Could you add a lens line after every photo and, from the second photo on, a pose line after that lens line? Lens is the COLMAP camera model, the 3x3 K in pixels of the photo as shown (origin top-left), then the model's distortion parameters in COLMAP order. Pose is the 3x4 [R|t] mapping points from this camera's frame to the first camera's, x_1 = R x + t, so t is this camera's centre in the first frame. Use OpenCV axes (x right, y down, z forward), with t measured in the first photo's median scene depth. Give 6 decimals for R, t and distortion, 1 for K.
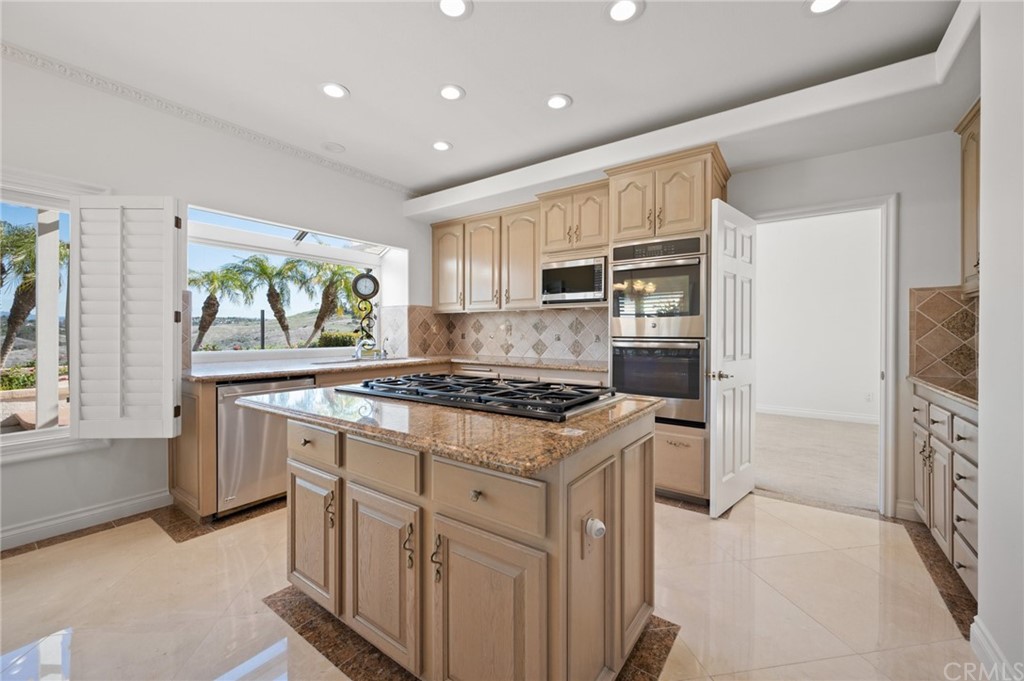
lens RADIAL K [[406.0, 0, 510.1], [0, 406.0, 335.6], [0, 0, 1]] dist [0.000452, -0.000167]
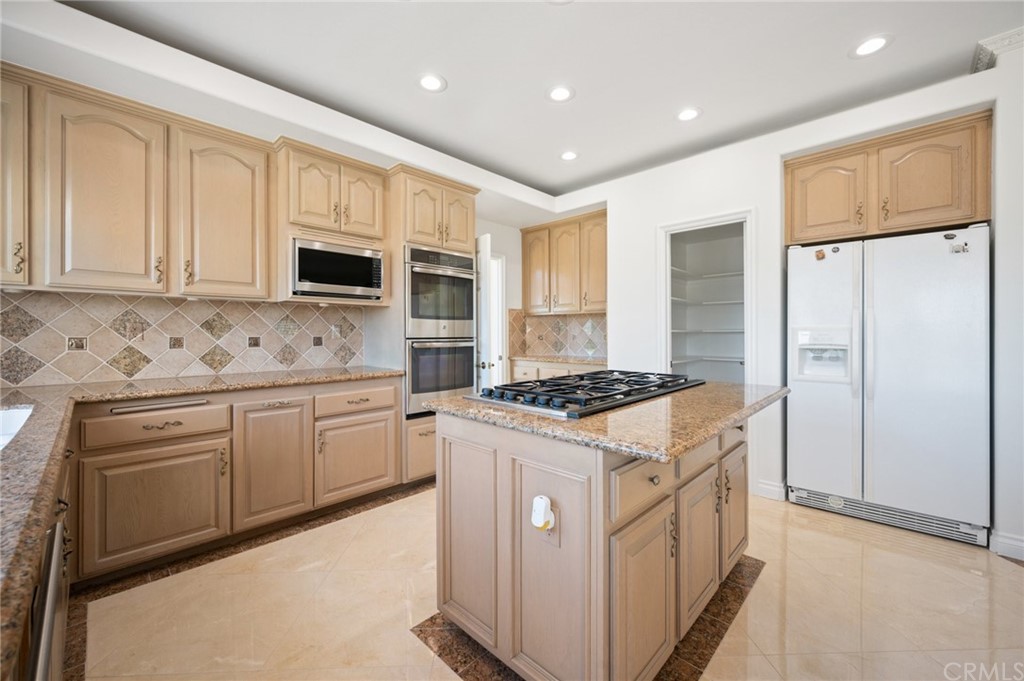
lens RADIAL K [[403.7, 0, 516.7], [0, 403.7, 336.7], [0, 0, 1]] dist [0.002024, 0.000200]
pose [[0.133659, -0.015211, 0.990911, -0.681769], [0.009601, 0.999855, 0.014054, -0.012149], [-0.990981, 0.007636, 0.133785, 0.613709]]
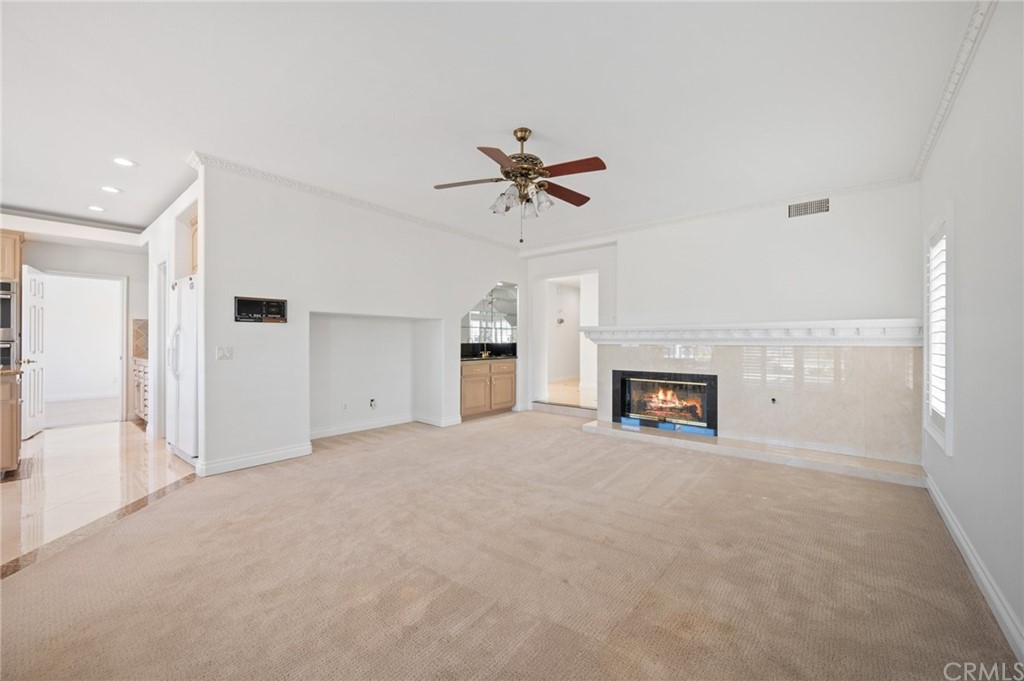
lens RADIAL K [[403.7, 0, 516.7], [0, 403.7, 336.7], [0, 0, 1]] dist [0.002024, 0.000200]
pose [[0.061661, 0.004015, 0.998089, -1.008760], [0.009060, 0.999948, -0.004582, 0.013102], [-0.998056, 0.009325, 0.061622, -1.129946]]
